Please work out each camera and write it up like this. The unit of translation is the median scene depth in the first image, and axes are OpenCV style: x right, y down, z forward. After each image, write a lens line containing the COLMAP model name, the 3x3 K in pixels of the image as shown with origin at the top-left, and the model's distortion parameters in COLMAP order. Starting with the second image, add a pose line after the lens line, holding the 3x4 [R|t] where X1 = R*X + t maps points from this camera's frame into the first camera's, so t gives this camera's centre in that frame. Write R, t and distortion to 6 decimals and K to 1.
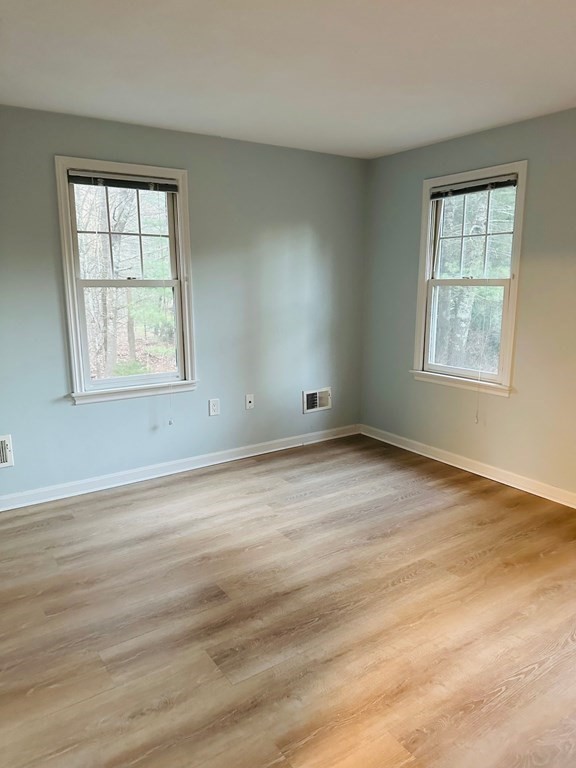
lens RADIAL K [[546.6, 0, 286.2], [0, 546.6, 385.3], [0, 0, 1]] dist [0.024809, -0.013258]
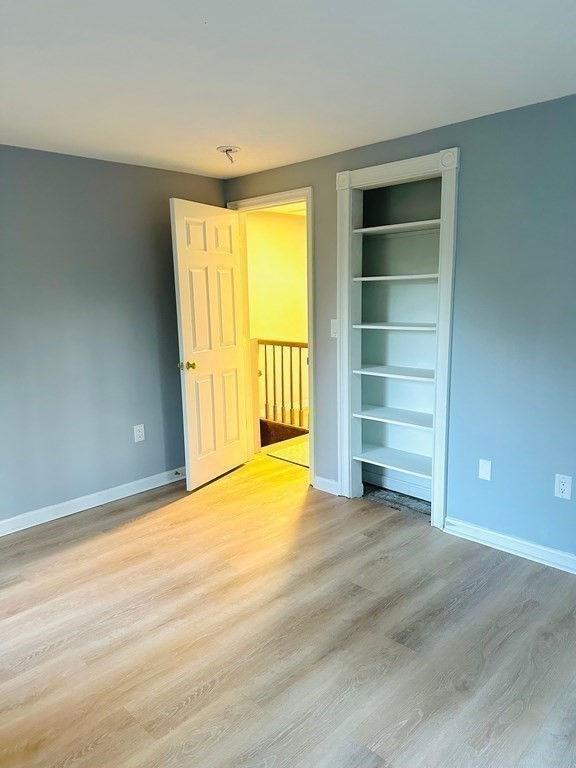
lens RADIAL K [[546.6, 0, 287.9], [0, 546.6, 384.1], [0, 0, 1]] dist [0.024809, -0.013258]
pose [[-0.981176, 0.059720, -0.183651, 0.223056], [-0.011490, 0.931246, 0.364210, -0.380409], [0.192775, 0.359464, -0.913030, 1.716923]]
